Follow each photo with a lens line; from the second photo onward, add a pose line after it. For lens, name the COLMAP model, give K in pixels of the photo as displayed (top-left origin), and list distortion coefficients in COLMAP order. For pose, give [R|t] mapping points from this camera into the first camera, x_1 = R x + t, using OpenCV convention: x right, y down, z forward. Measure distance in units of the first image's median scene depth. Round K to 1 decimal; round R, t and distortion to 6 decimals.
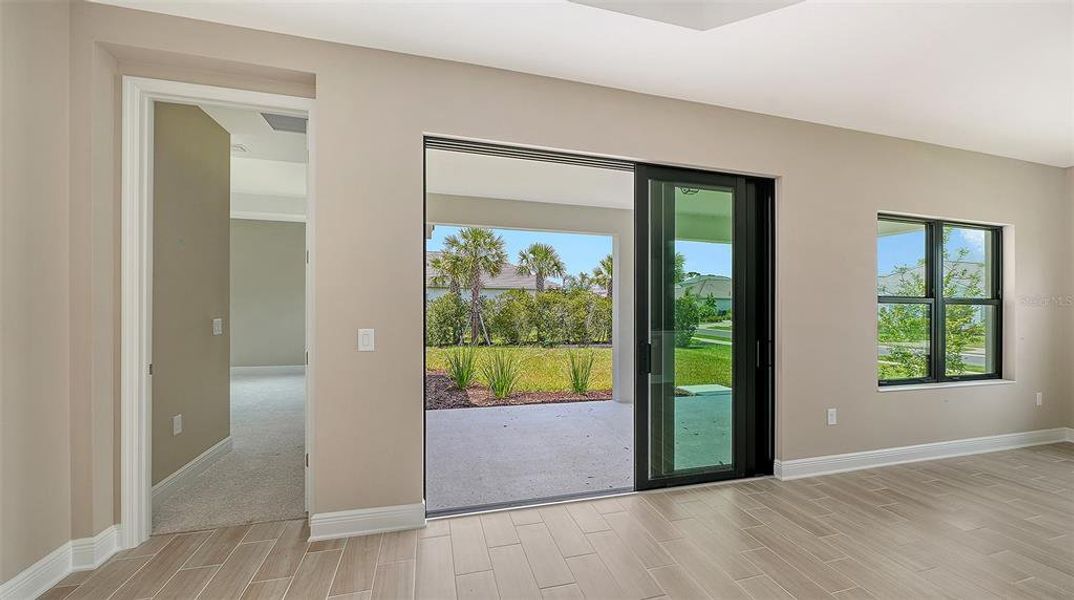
lens RADIAL K [[407.0, 0, 549.3], [0, 407.0, 304.0], [0, 0, 1]] dist [0.000862, 0.000064]
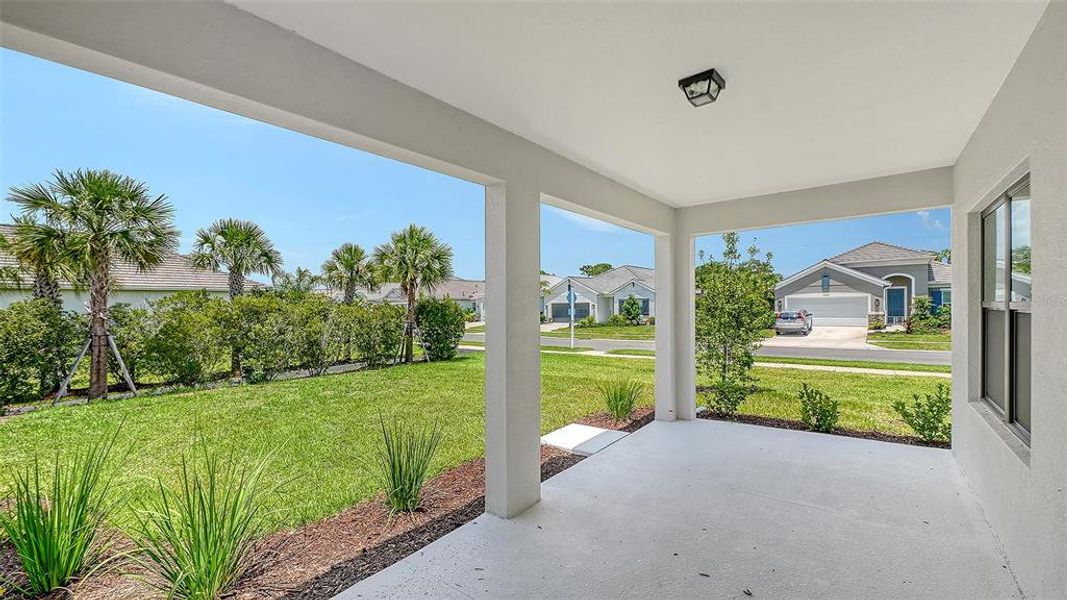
lens RADIAL K [[434.2, 0, 534.4], [0, 434.2, 294.9], [0, 0, 1]] dist [-0.001404, -0.000251]
pose [[0.819885, -0.010855, 0.572425, -0.038872], [0.025004, 0.999545, -0.016858, -0.008415], [-0.571982, 0.028134, 0.819784, 0.204013]]
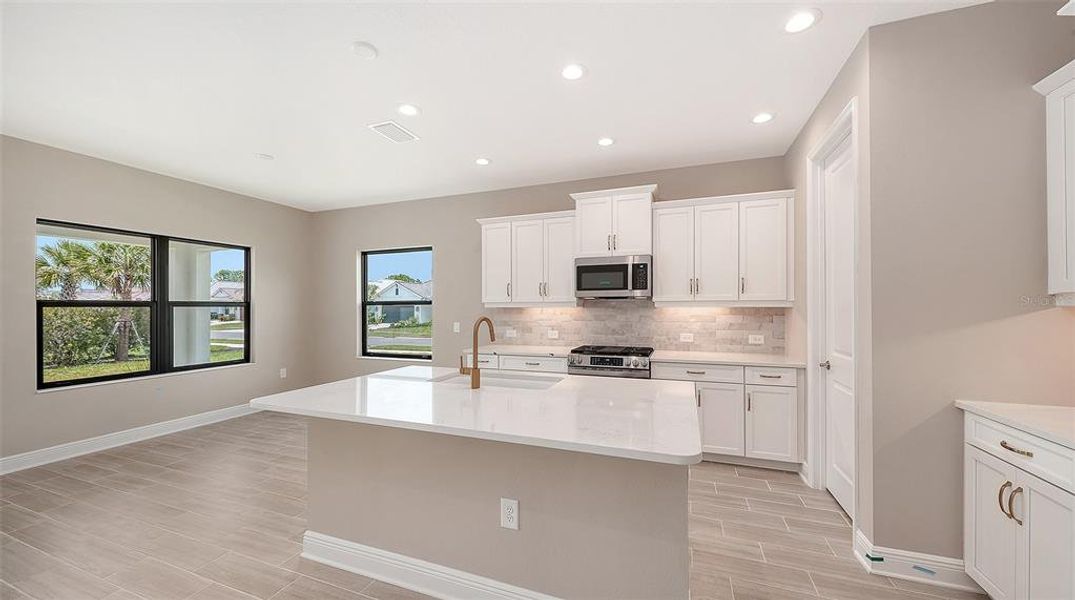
lens RADIAL K [[385.8, 0, 541.4], [0, 385.8, 306.3], [0, 0, 1]] dist [0.001435, -0.000073]
pose [[0.608781, -0.010042, 0.793274, 0.162039], [0.008582, 0.999945, 0.006072, 0.000272], [-0.793292, 0.003111, 0.608834, -0.121151]]
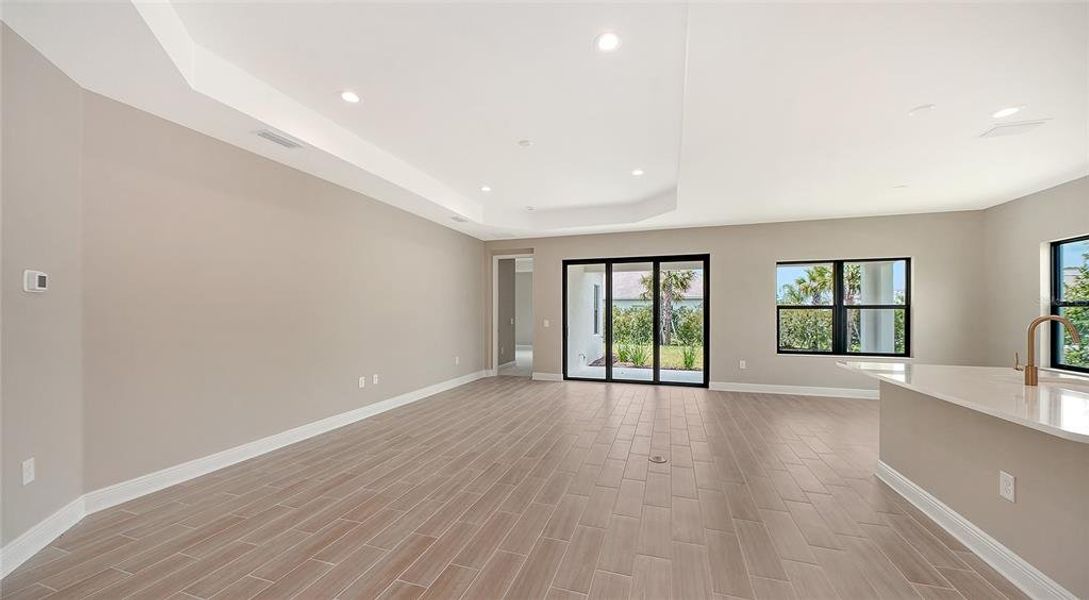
lens RADIAL K [[383.1, 0, 548.2], [0, 383.1, 308.6], [0, 0, 1]] dist [-0.001795, -0.000130]
pose [[0.825443, -0.014299, -0.564304, 0.187344], [0.007725, 0.999872, -0.014035, 0.002388], [0.564432, 0.007226, 0.825448, -0.221719]]
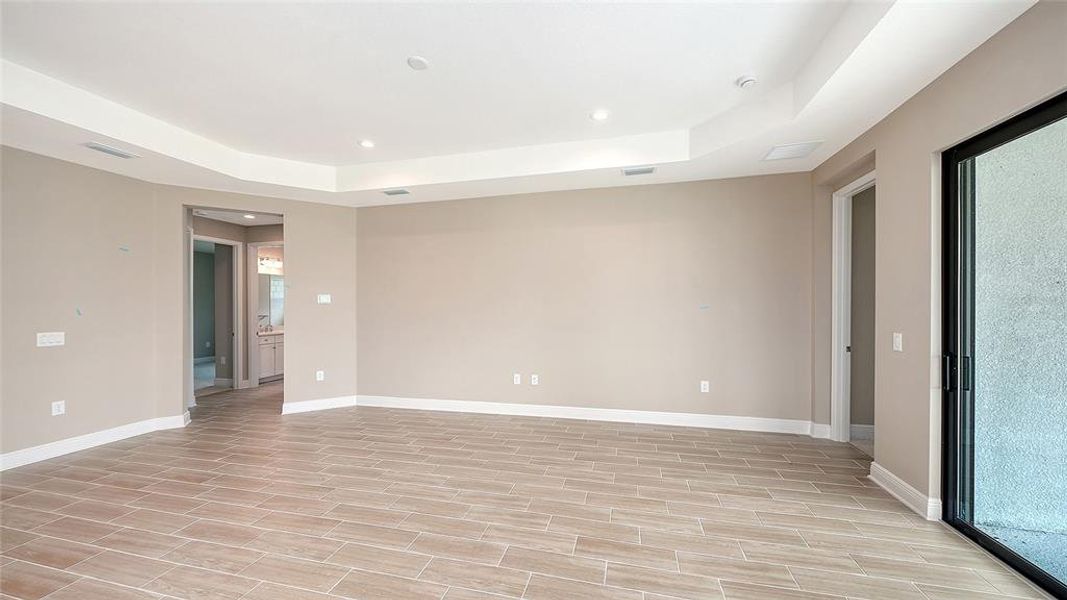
lens RADIAL K [[384.9, 0, 541.8], [0, 384.9, 305.4], [0, 0, 1]] dist [-0.000885, -0.000117]
pose [[-0.505492, -0.006886, -0.862804, 0.155007], [0.001646, 0.999959, -0.008945, -0.000758], [0.862830, -0.005942, -0.505459, 0.083926]]
